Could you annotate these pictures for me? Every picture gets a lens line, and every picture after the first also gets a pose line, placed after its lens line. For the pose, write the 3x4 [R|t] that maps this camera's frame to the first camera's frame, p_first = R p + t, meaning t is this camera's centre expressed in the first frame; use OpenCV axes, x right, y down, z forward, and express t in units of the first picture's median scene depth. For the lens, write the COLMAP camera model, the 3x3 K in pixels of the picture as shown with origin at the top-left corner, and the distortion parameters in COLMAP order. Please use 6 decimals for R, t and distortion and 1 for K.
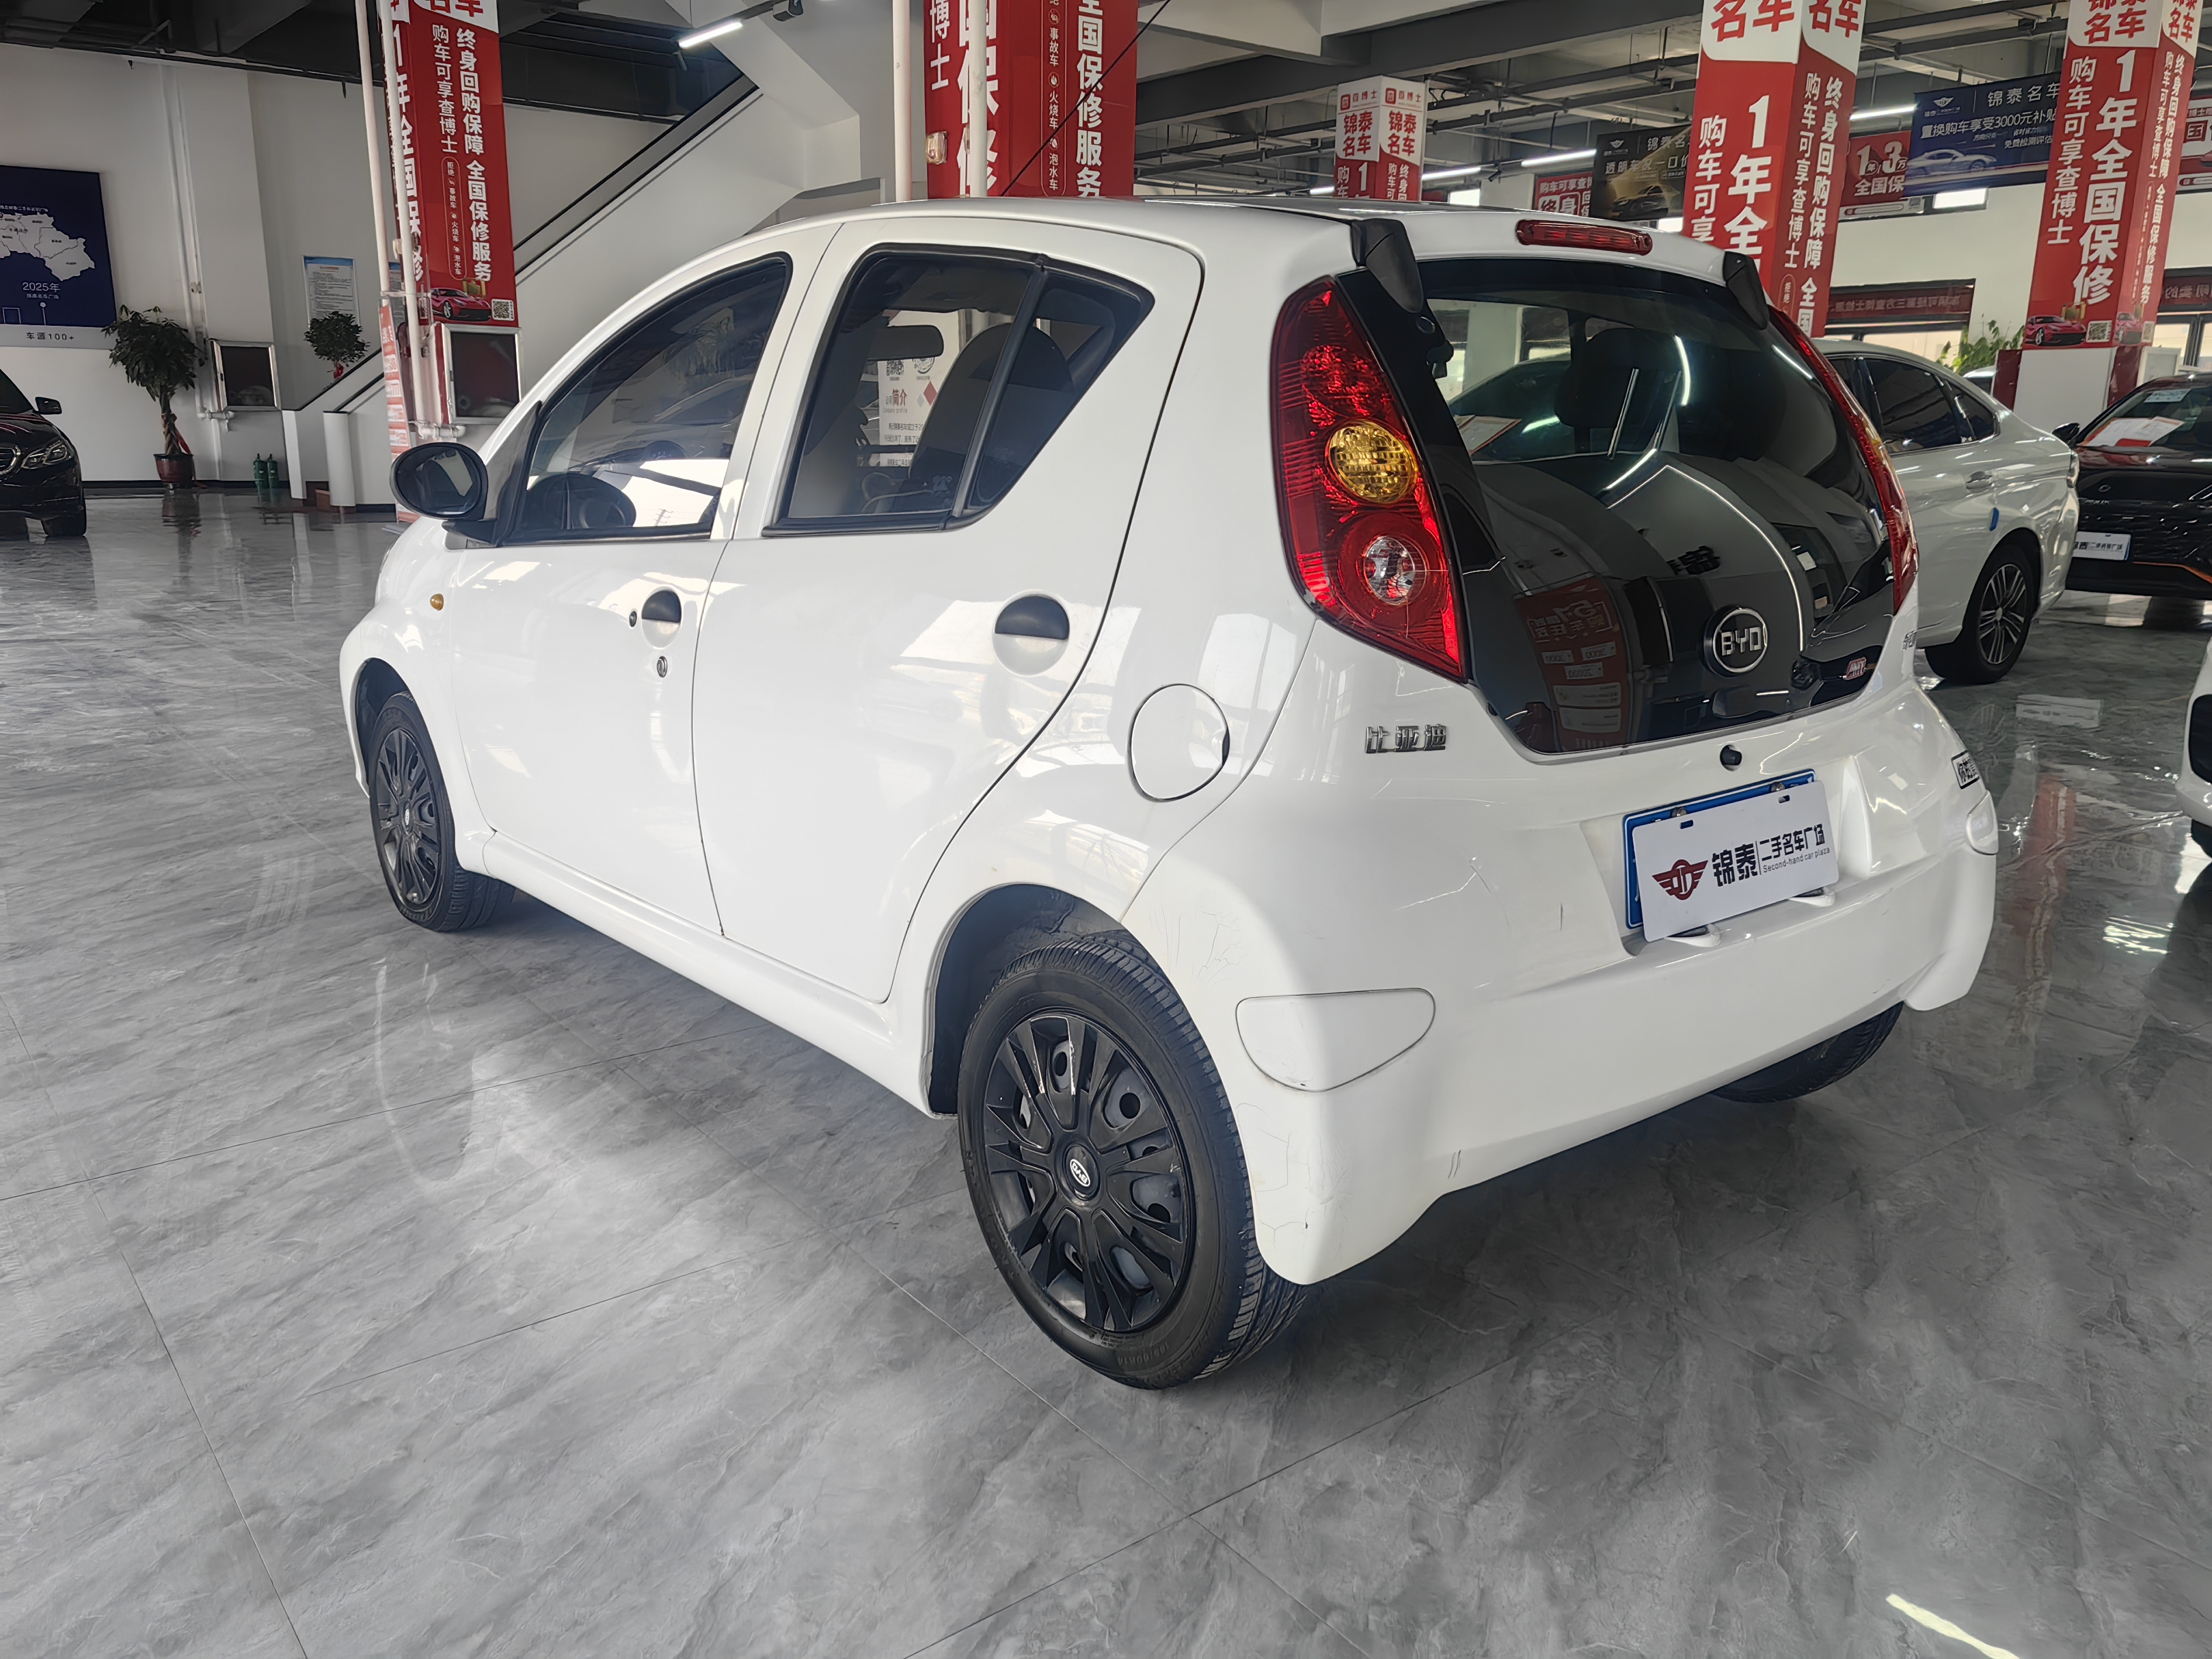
lens RADIAL K [[1715.5, 0, 1106.0], [0, 1715.5, 829.5], [0, 0, 1]] dist [0.093129, -0.079088]
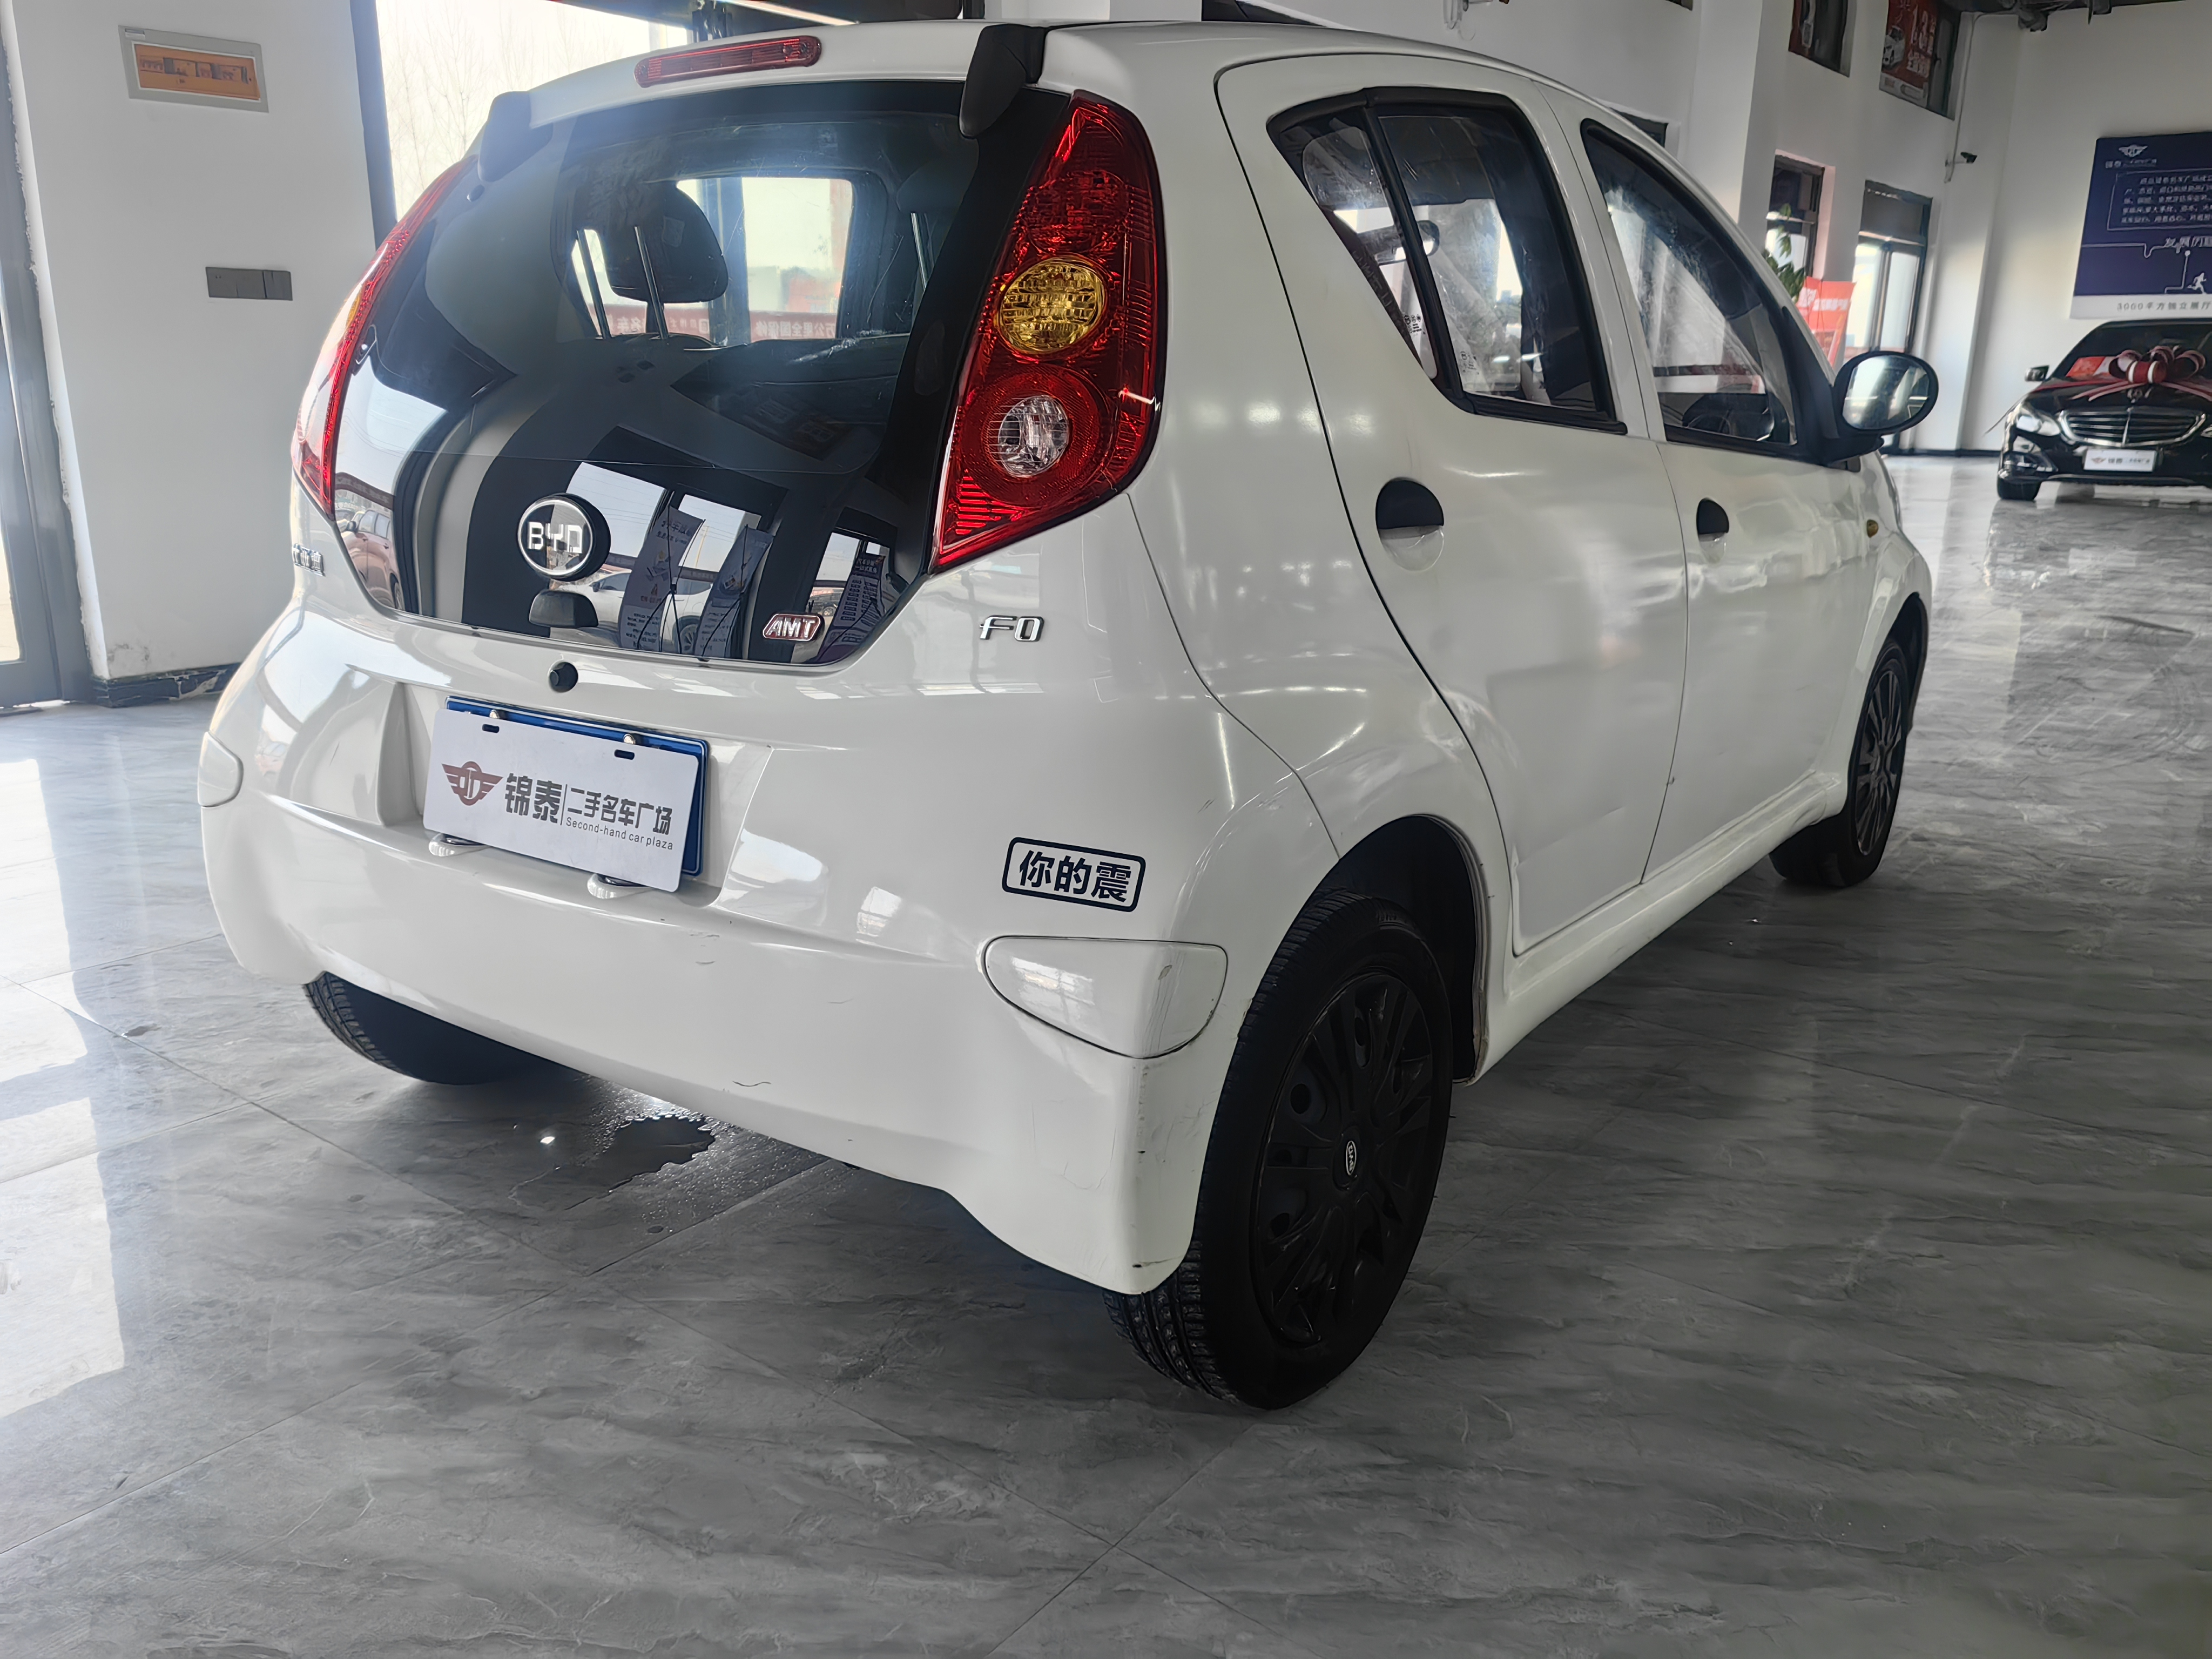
lens RADIAL K [[1715.5, 0, 1106.0], [0, 1715.5, 829.5], [0, 0, 1]] dist [0.093129, -0.079088]
pose [[0.243121, 0.241388, -0.939481, 0.200604], [-0.234991, 0.954346, 0.184397, -0.030606], [0.941101, 0.175939, 0.288746, 0.165673]]
